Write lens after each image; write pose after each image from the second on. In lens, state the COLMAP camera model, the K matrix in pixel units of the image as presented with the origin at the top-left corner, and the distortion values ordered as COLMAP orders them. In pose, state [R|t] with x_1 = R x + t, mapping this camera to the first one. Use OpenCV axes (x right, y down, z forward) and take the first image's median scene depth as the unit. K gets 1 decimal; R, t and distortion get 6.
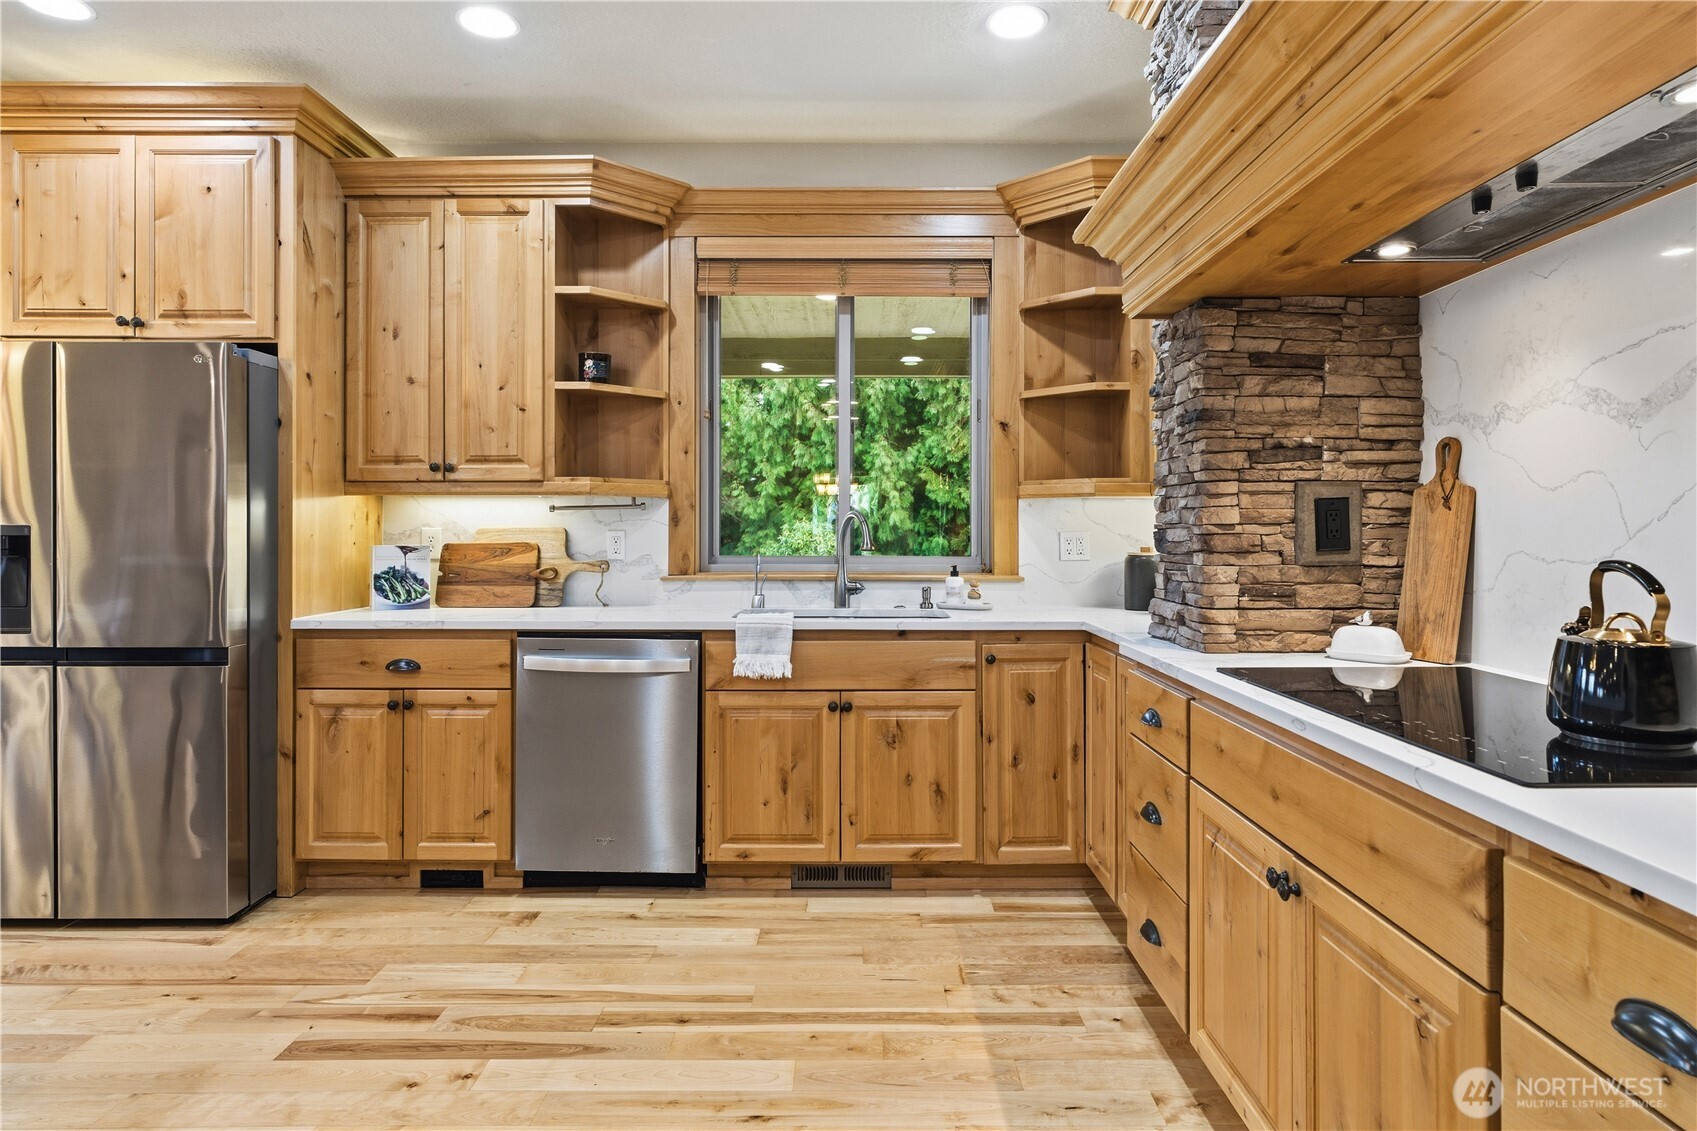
lens RADIAL K [[964.8, 0, 865.5], [0, 964.8, 529.5], [0, 0, 1]] dist [-0.002137, 0.001164]
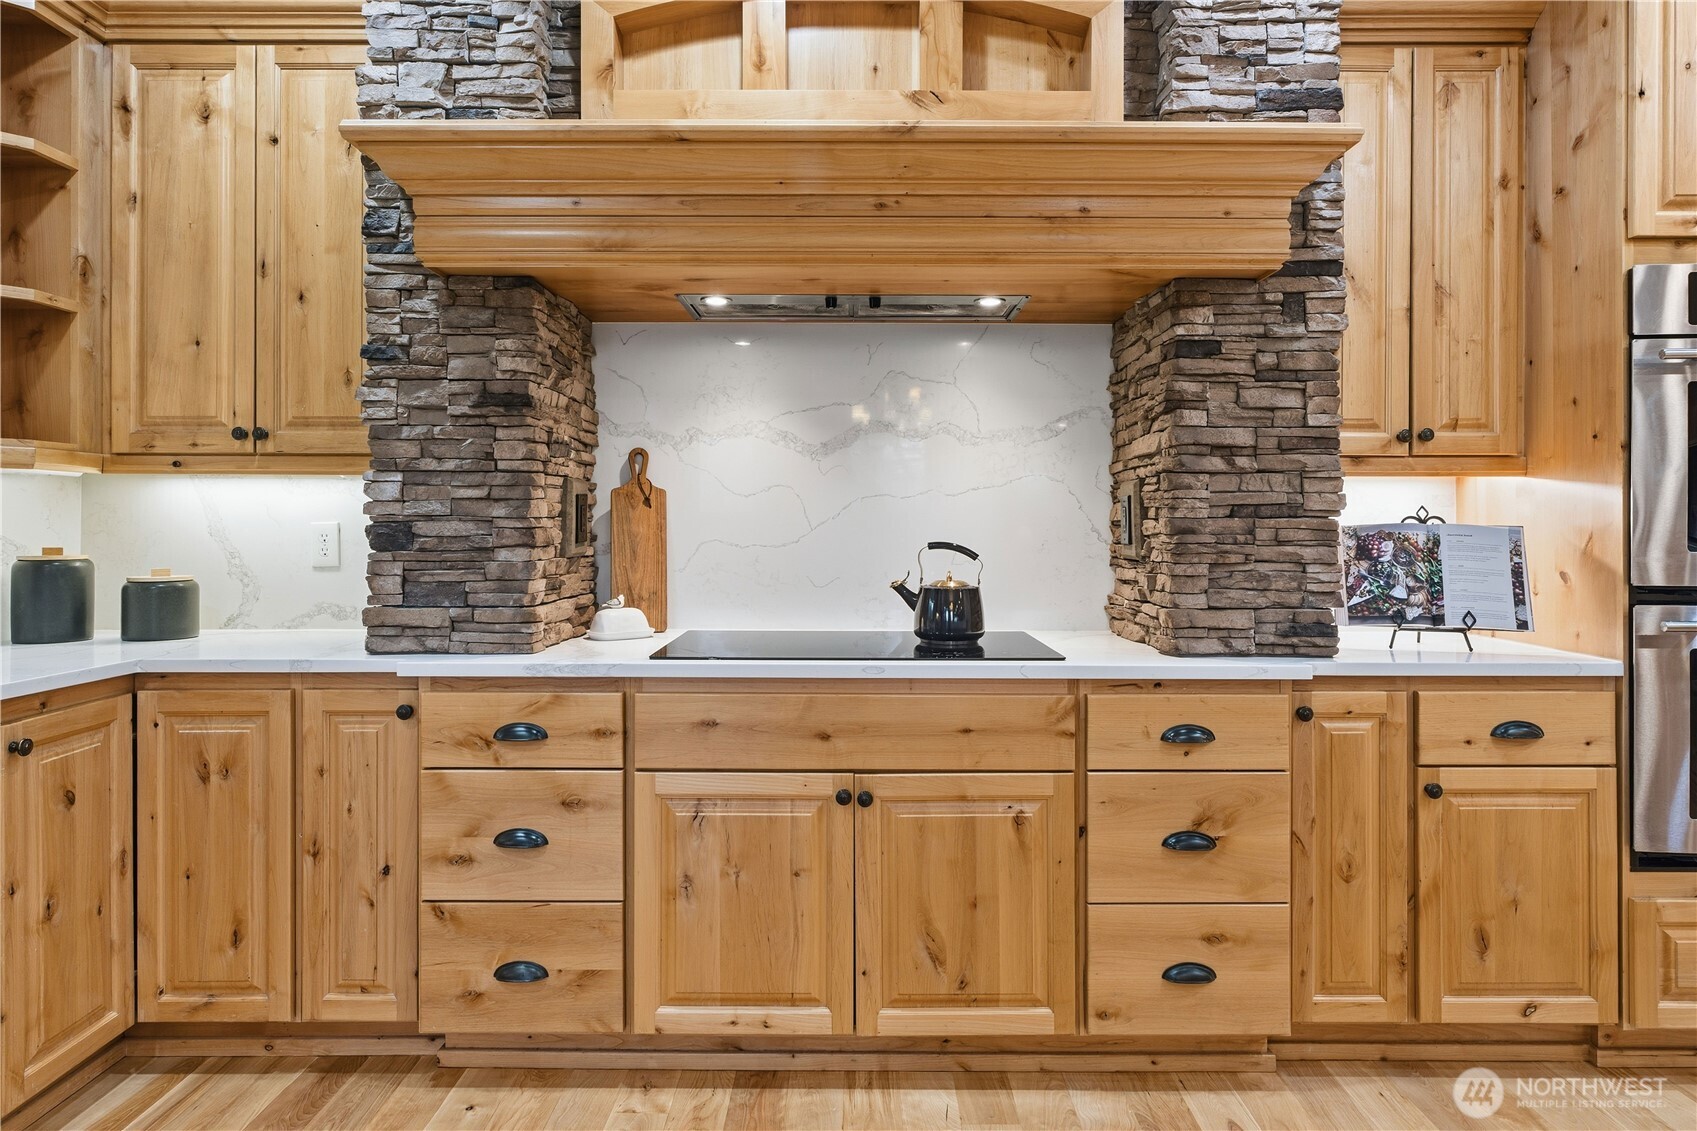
lens RADIAL K [[964.8, 0, 865.5], [0, 964.8, 529.5], [0, 0, 1]] dist [-0.002137, 0.001164]
pose [[0.004518, -0.002662, 0.999986, -0.586282], [-0.002996, 0.999992, 0.002676, 0.003168], [-0.999985, -0.003008, 0.004510, 0.669125]]
